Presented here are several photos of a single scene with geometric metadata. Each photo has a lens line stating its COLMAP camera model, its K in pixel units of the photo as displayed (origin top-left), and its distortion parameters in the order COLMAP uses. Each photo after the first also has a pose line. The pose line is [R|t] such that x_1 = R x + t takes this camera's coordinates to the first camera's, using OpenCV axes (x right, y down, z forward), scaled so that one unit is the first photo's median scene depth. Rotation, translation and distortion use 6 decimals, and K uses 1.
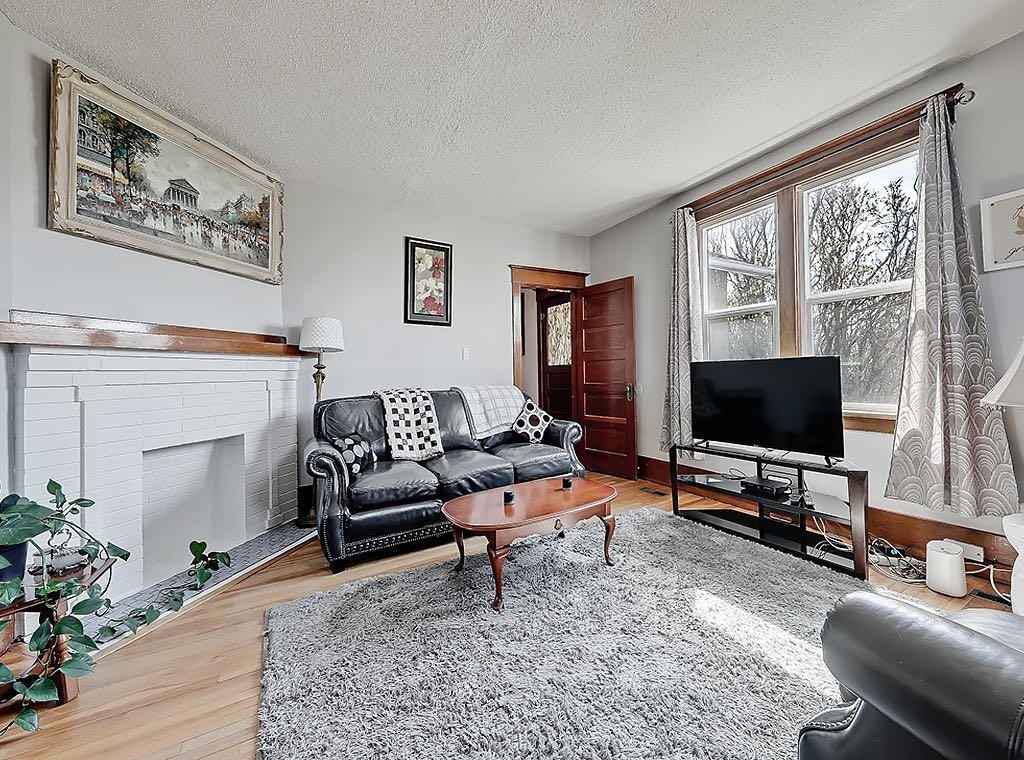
lens RADIAL K [[395.7, 0, 516.2], [0, 395.7, 373.8], [0, 0, 1]] dist [-0.000123, -0.000177]
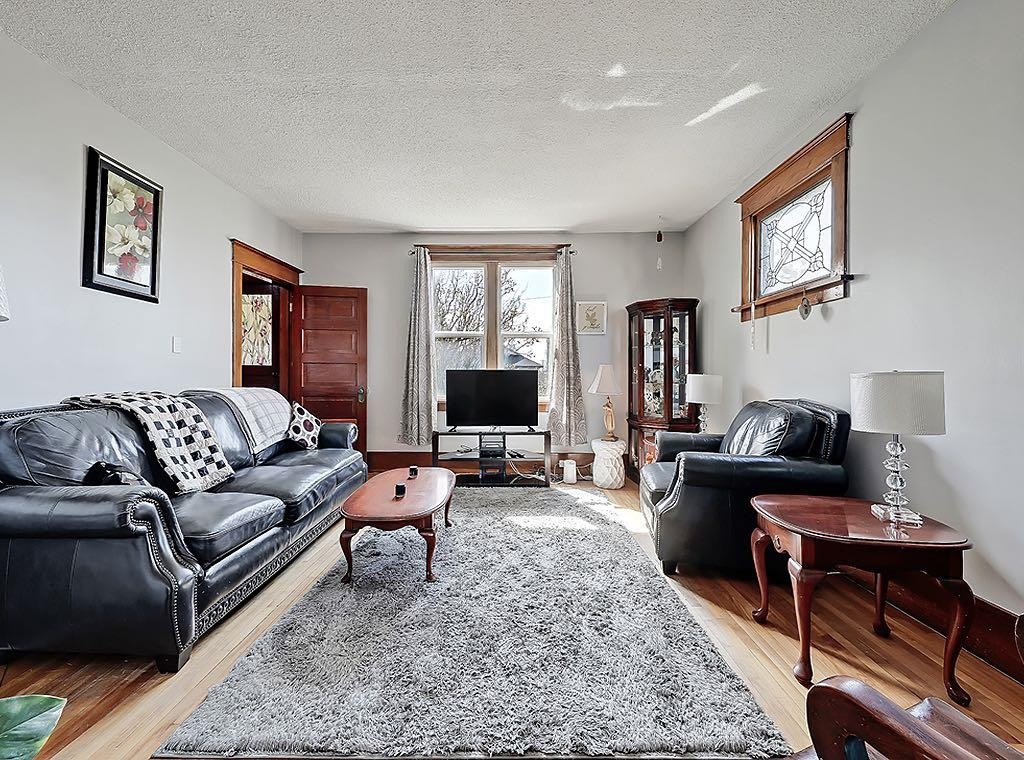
lens RADIAL K [[382.0, 0, 512.0], [0, 382.0, 380.0], [0, 0, 1]] dist [0.001062, -0.000187]
pose [[0.503454, 0.014466, 0.863901, -0.524392], [-0.014525, 0.999860, -0.008278, 0.013181], [-0.863900, -0.008380, 0.503593, 0.149845]]
